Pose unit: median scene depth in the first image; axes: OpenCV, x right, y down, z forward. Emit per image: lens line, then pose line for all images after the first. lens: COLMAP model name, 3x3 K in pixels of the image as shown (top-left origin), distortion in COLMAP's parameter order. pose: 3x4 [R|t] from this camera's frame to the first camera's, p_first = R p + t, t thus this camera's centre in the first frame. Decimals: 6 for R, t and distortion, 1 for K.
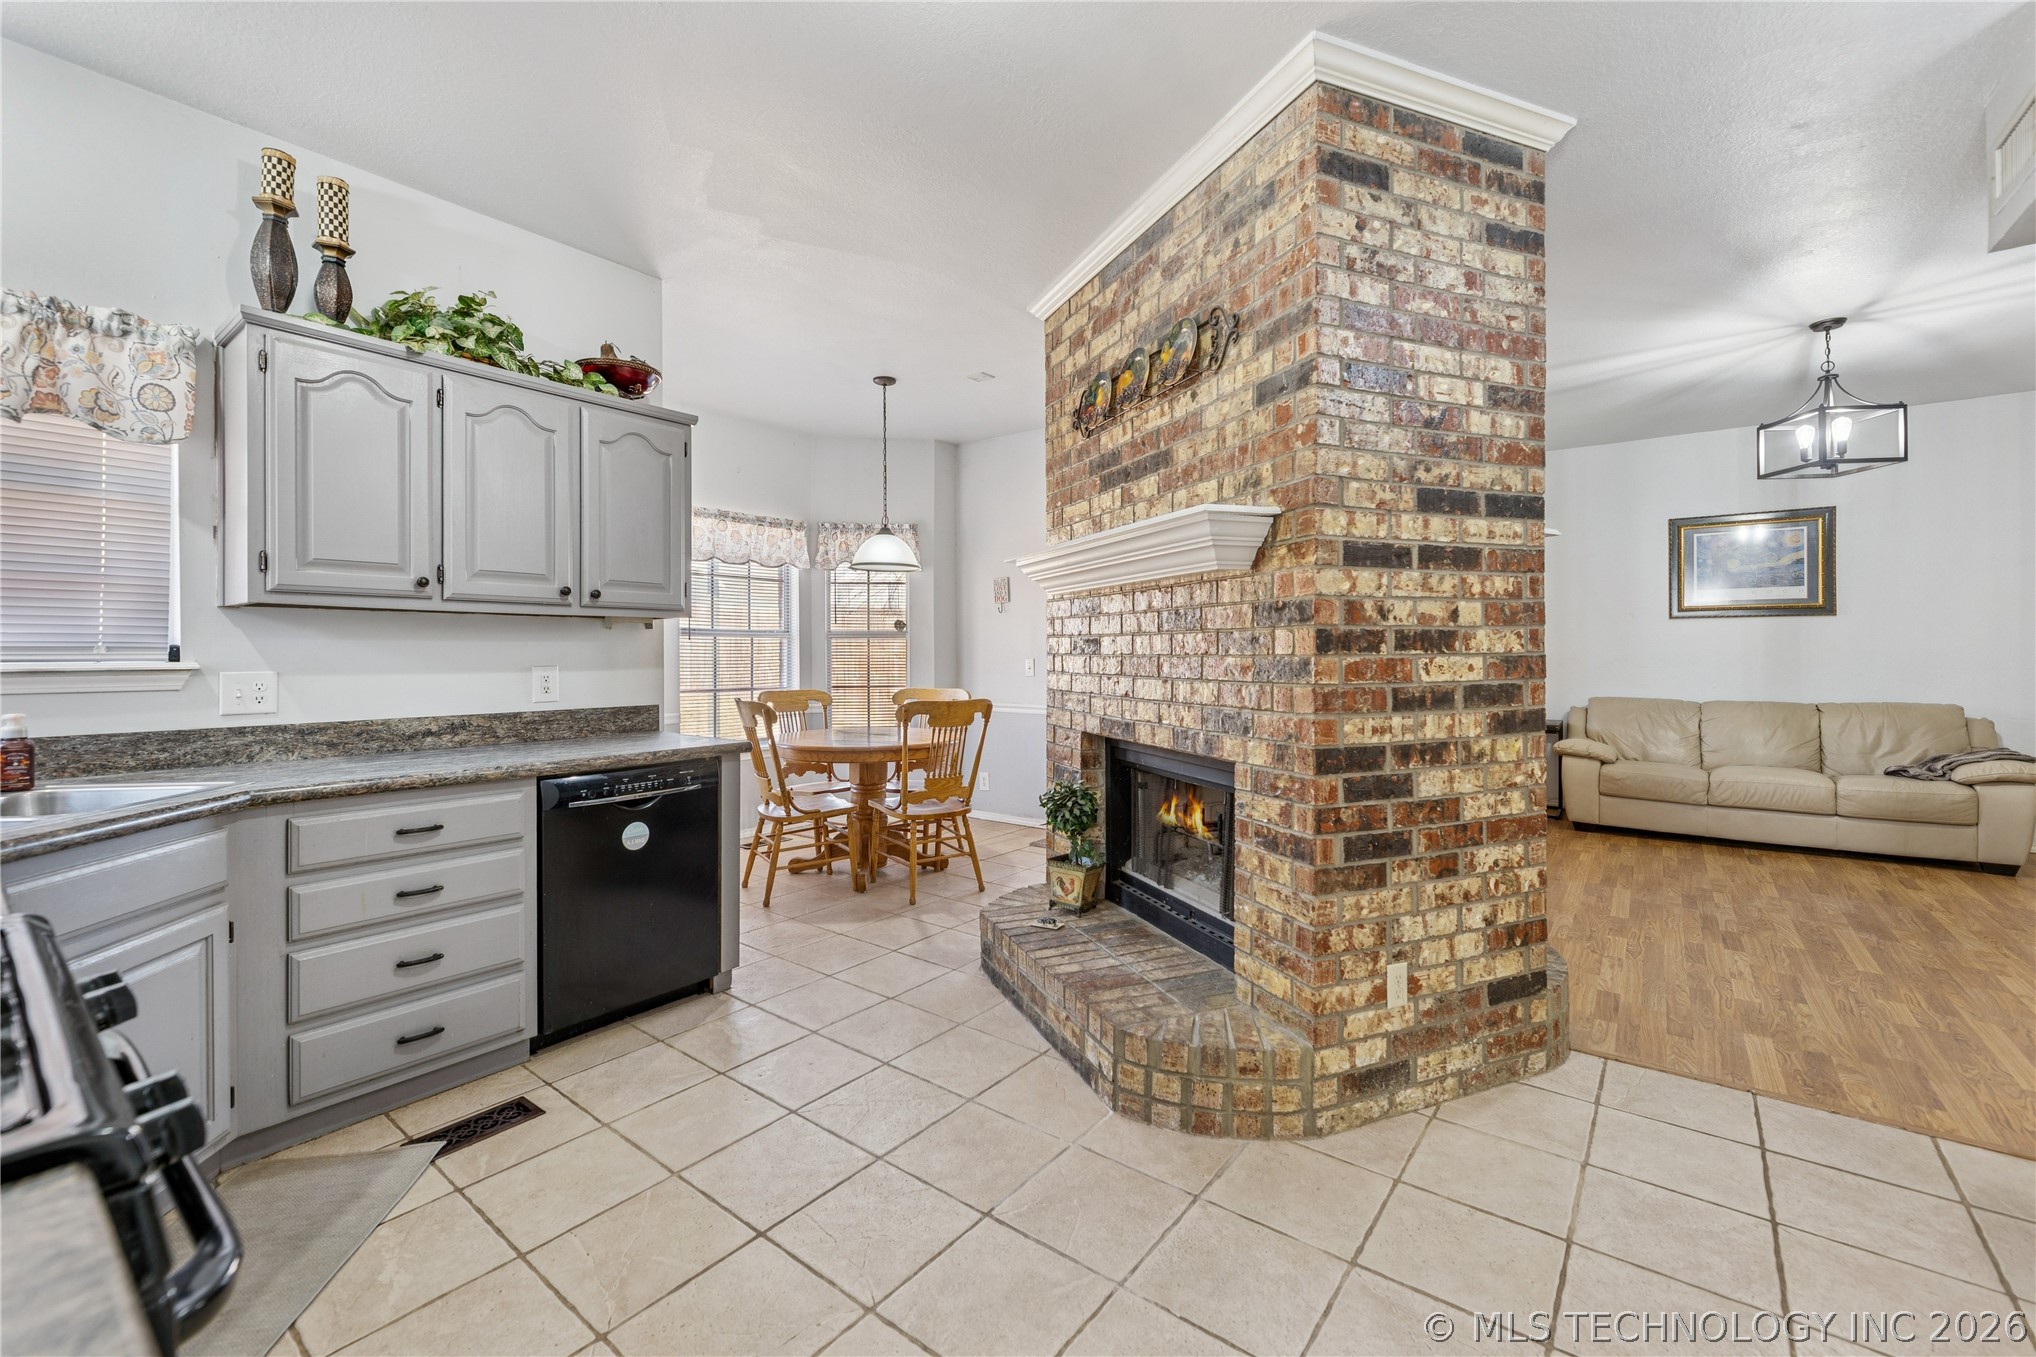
lens RADIAL K [[841.2, 0, 1026.6], [0, 841.2, 653.9], [0, 0, 1]] dist [-0.000853, 0.000173]
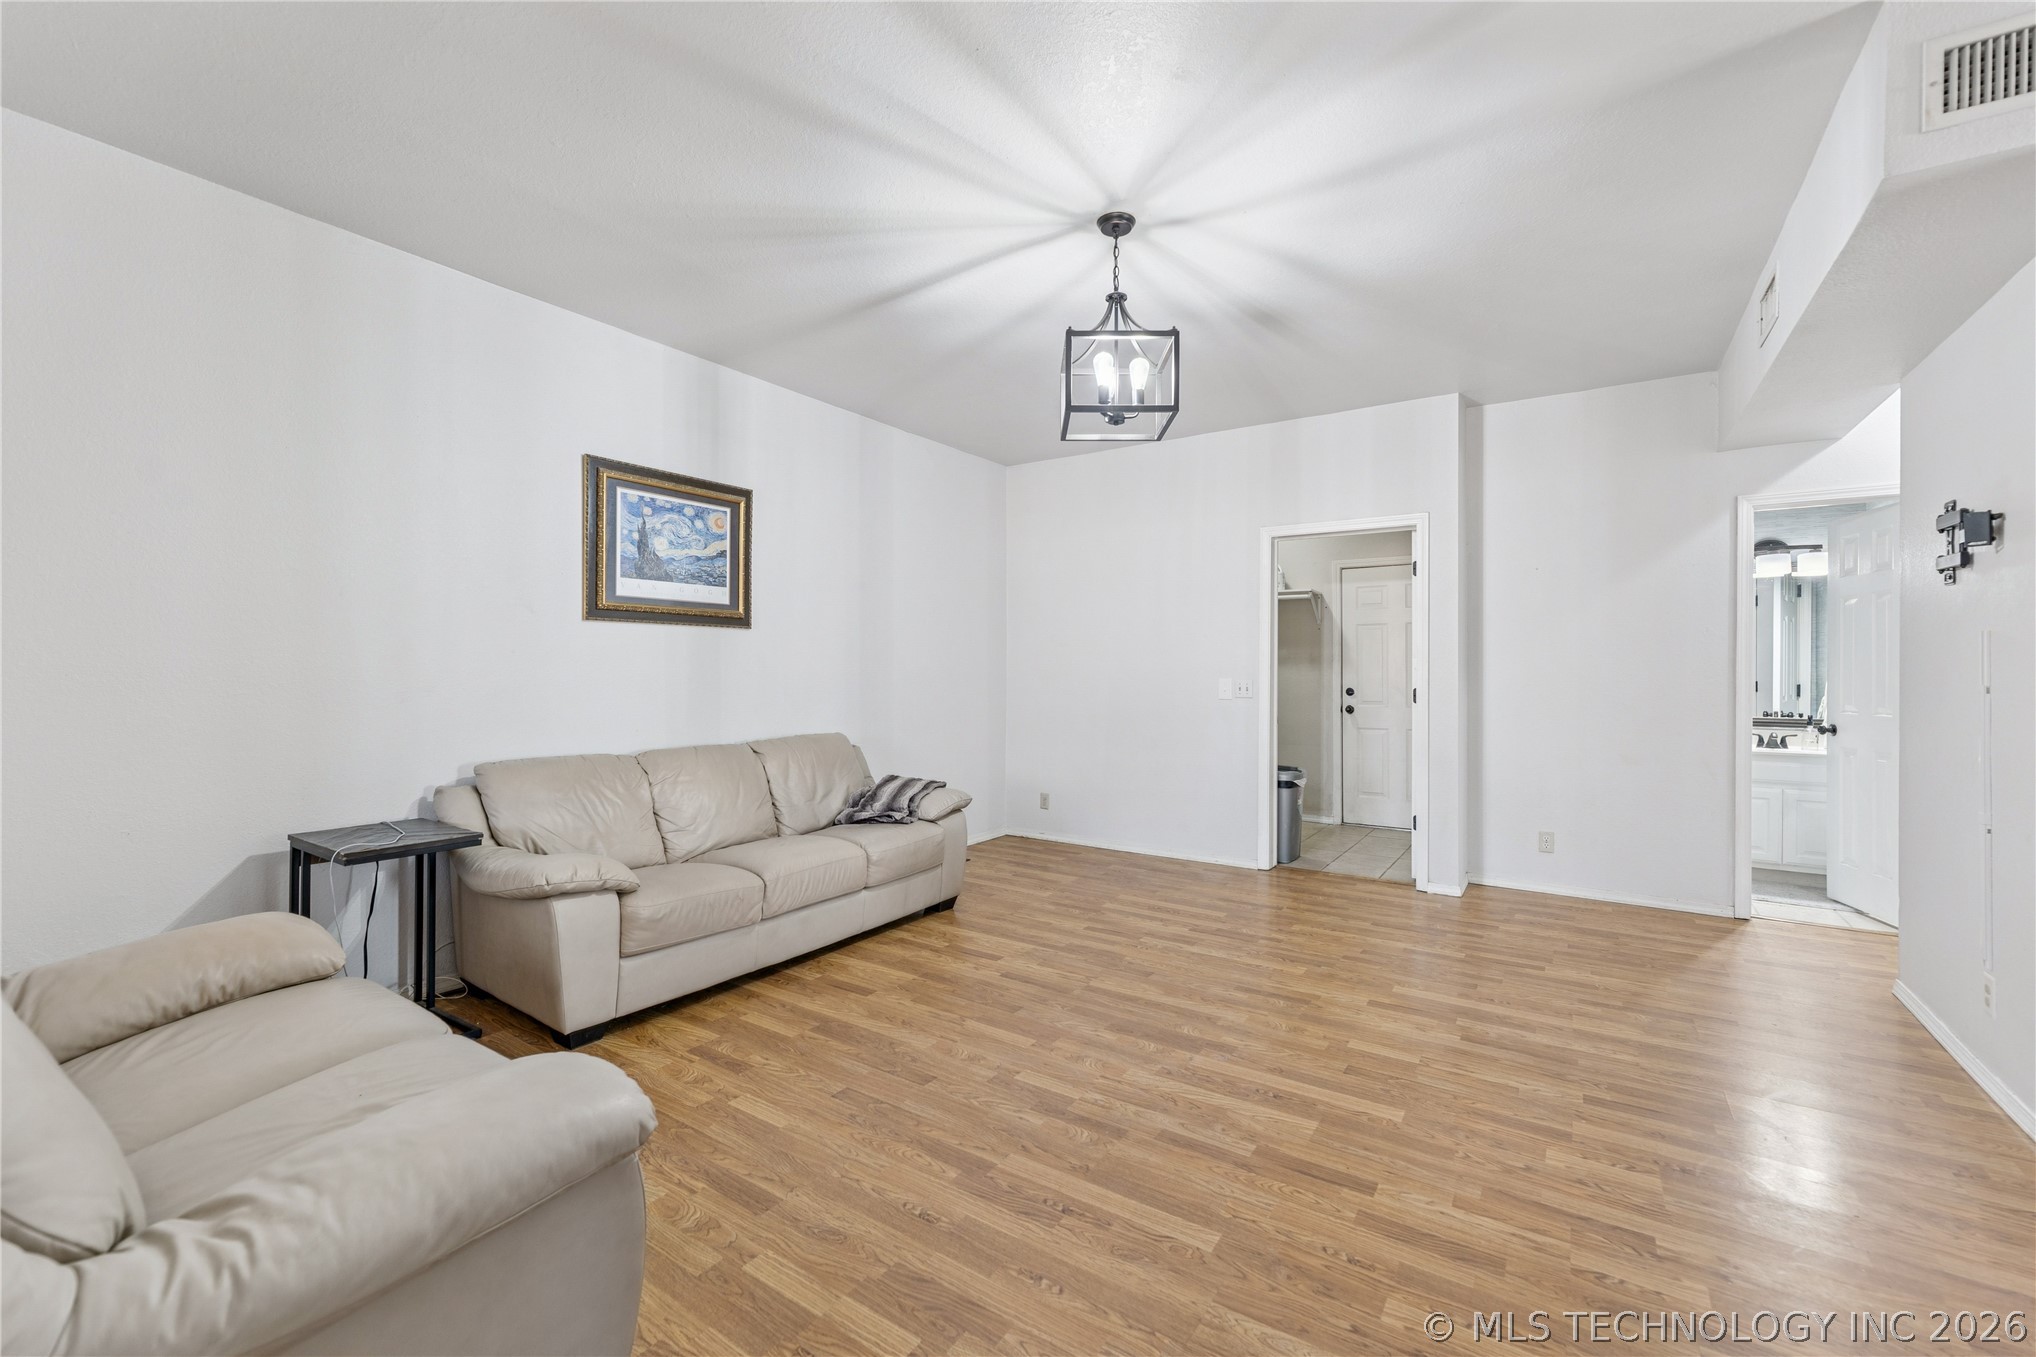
lens RADIAL K [[826.9, 0, 1018.1], [0, 826.9, 668.1], [0, 0, 1]] dist [-0.000896, 0.000019]
pose [[-0.057372, 0.009389, 0.998309, 0.324859], [-0.001095, 0.999955, -0.009468, -0.003852], [-0.998352, -0.001636, -0.057360, 1.467448]]
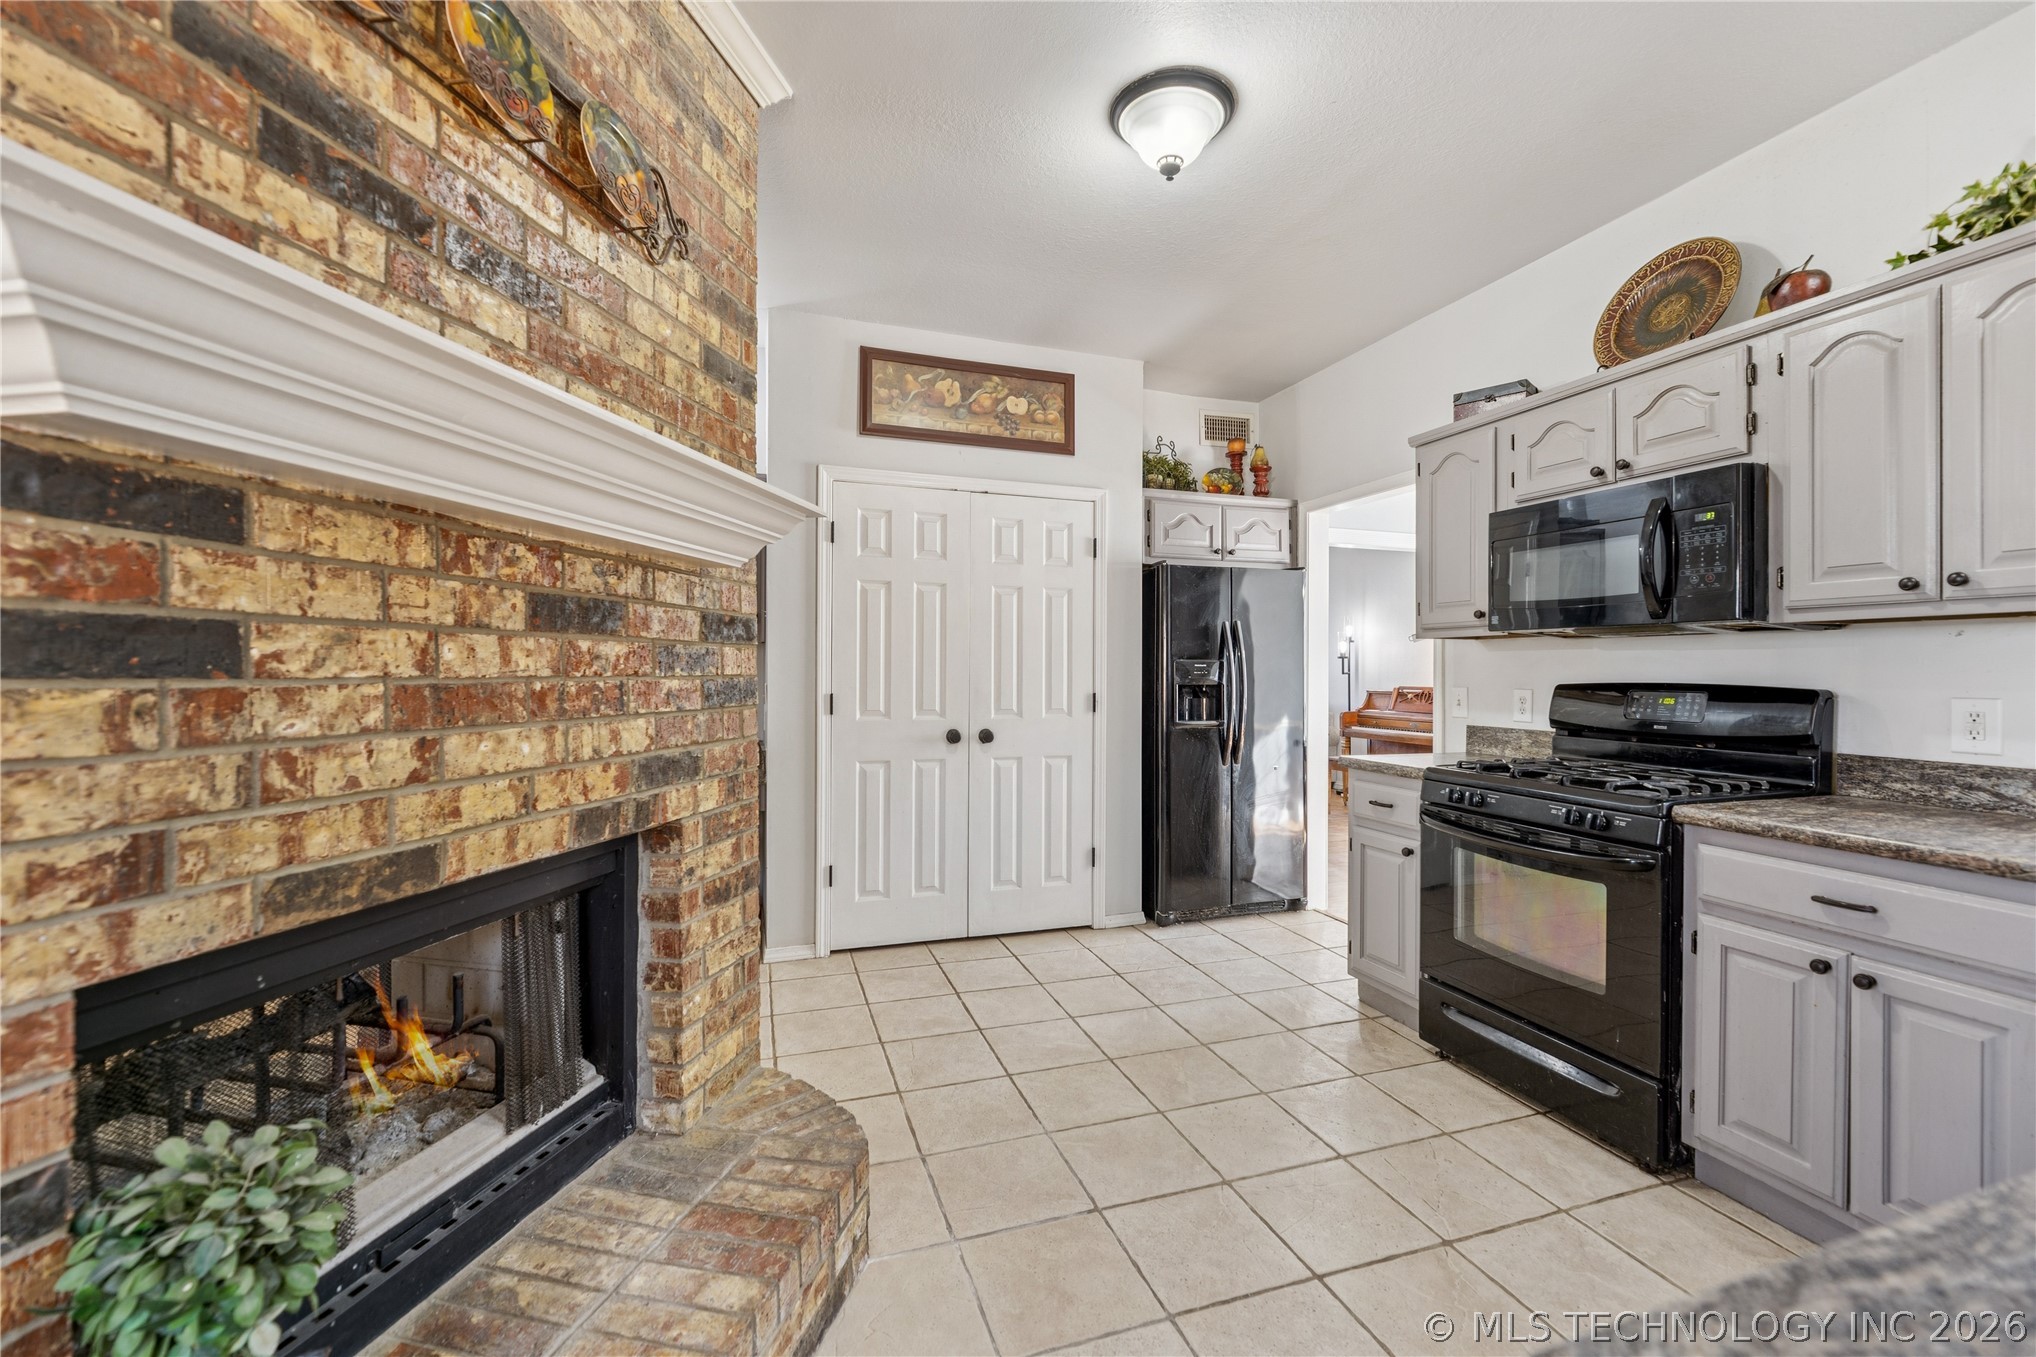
lens RADIAL K [[826.9, 0, 1018.1], [0, 826.9, 668.1], [0, 0, 1]] dist [-0.000896, 0.000019]
pose [[-0.824022, 0.001985, 0.566555, -0.338495], [-0.001156, 0.999986, -0.005184, -0.001901], [-0.566557, -0.004927, -0.824008, 1.173364]]
